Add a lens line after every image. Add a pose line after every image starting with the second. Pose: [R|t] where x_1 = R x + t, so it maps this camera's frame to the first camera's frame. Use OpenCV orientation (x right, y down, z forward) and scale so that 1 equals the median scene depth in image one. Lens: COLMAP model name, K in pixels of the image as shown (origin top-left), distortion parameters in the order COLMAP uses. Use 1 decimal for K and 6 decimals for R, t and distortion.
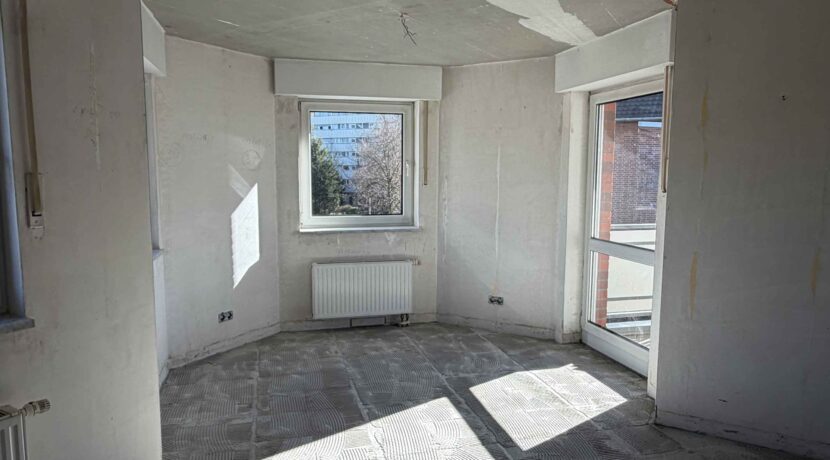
lens RADIAL K [[553.7, 0, 415.0], [0, 553.7, 230.0], [0, 0, 1]] dist [-0.000019, -0.001233]
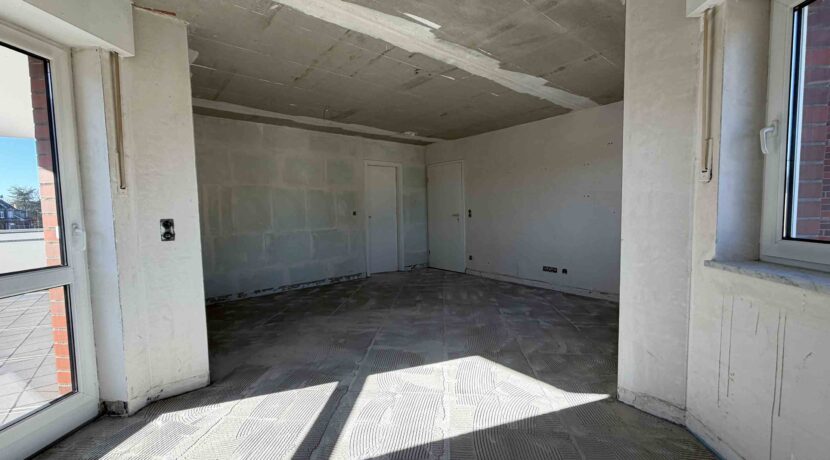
lens RADIAL K [[329.7, 0, 415.0], [0, 329.7, 230.0], [0, 0, 1]] dist [-0.000167, -0.000016]
pose [[-0.938925, -0.009330, 0.343996, -0.144281], [0.051324, 0.984655, 0.166794, -0.045816], [-0.340273, 0.174262, -0.924038, 0.968731]]
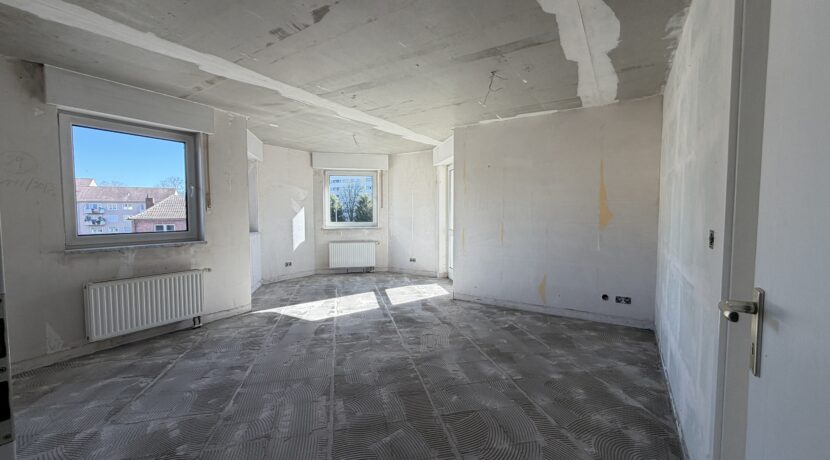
lens RADIAL K [[329.7, 0, 415.0], [0, 329.7, 230.0], [0, 0, 1]] dist [-0.000167, -0.000016]
pose [[0.999138, -0.003116, -0.041389, 0.221136], [0.000843, 0.998496, -0.054818, 0.084579], [0.041498, 0.054736, 0.997638, -0.319656]]
